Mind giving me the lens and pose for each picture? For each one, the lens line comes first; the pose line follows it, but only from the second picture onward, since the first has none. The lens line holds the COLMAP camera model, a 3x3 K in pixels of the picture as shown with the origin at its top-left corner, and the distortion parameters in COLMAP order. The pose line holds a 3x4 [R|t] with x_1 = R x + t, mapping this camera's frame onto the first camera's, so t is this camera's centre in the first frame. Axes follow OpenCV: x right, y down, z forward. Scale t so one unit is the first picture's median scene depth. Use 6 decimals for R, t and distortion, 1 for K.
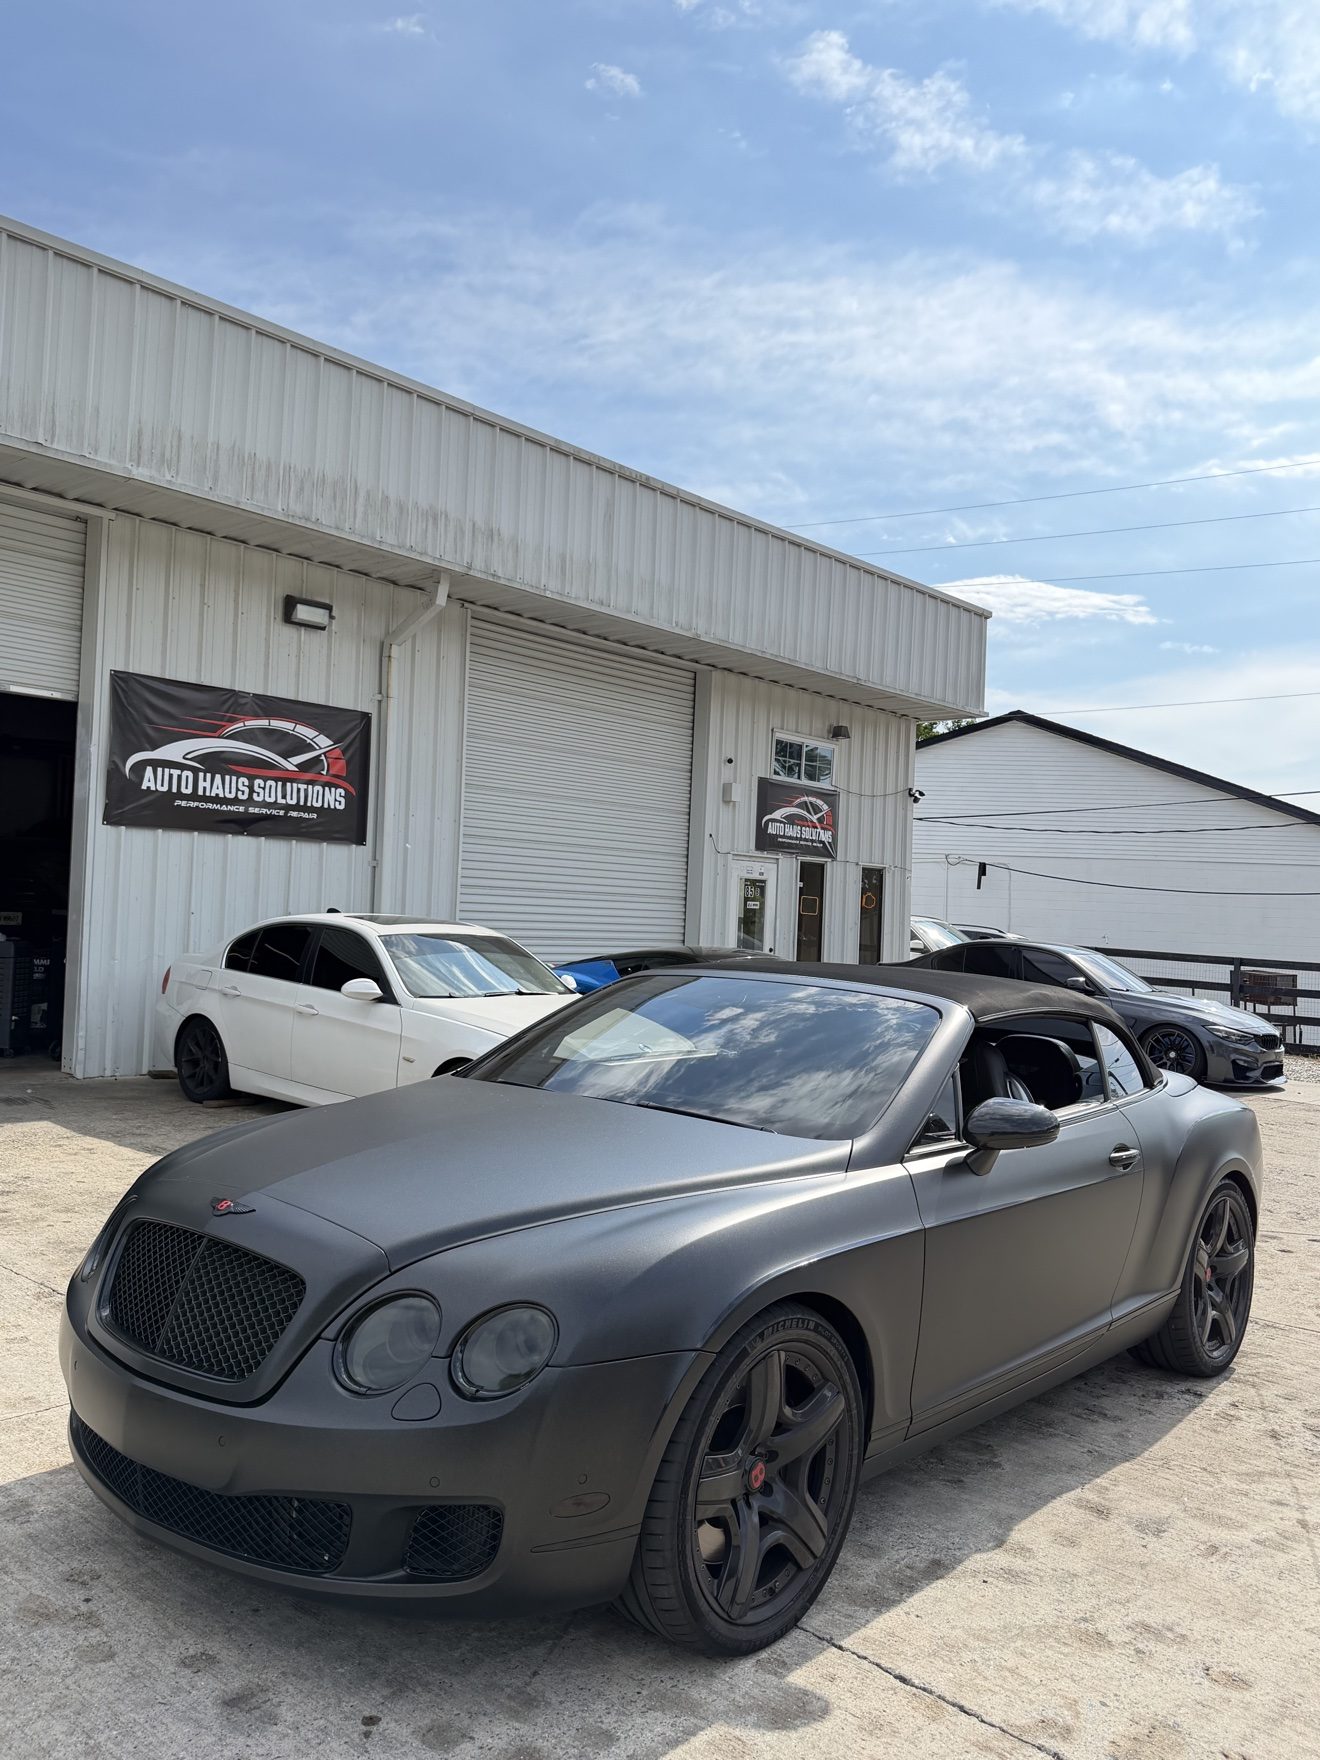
lens RADIAL K [[1509.3, 0, 786.7], [0, 1509.3, 891.3], [0, 0, 1]] dist [0.048214, -0.104155]
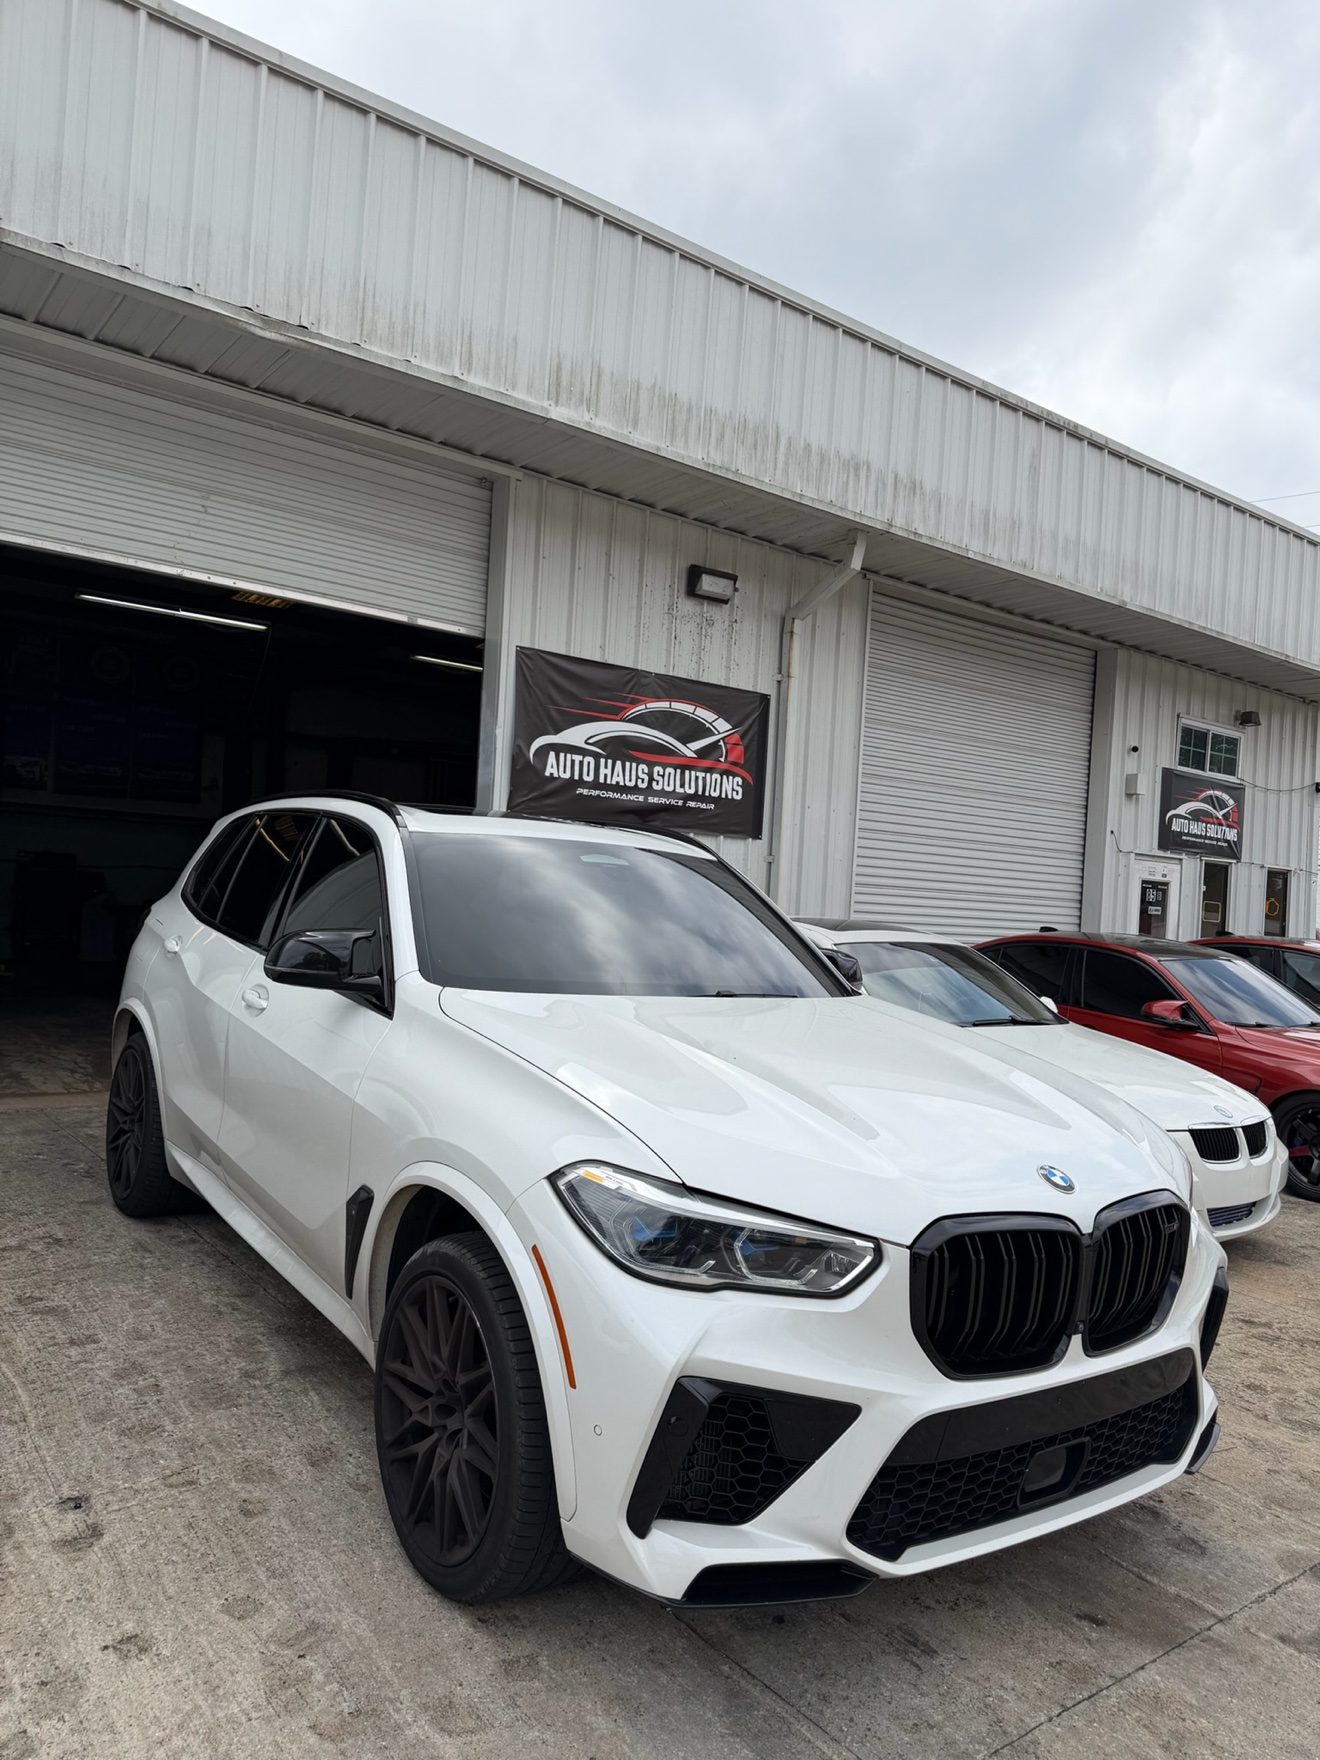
lens RADIAL K [[1359.5, 0, 730.3], [0, 1359.5, 906.9], [0, 0, 1]] dist [0.002624, -0.039650]
pose [[0.975238, 0.015540, -0.220610, -0.121384], [-0.013196, 0.999840, 0.012094, 0.001263], [0.220762, -0.008883, 0.975287, 0.200142]]
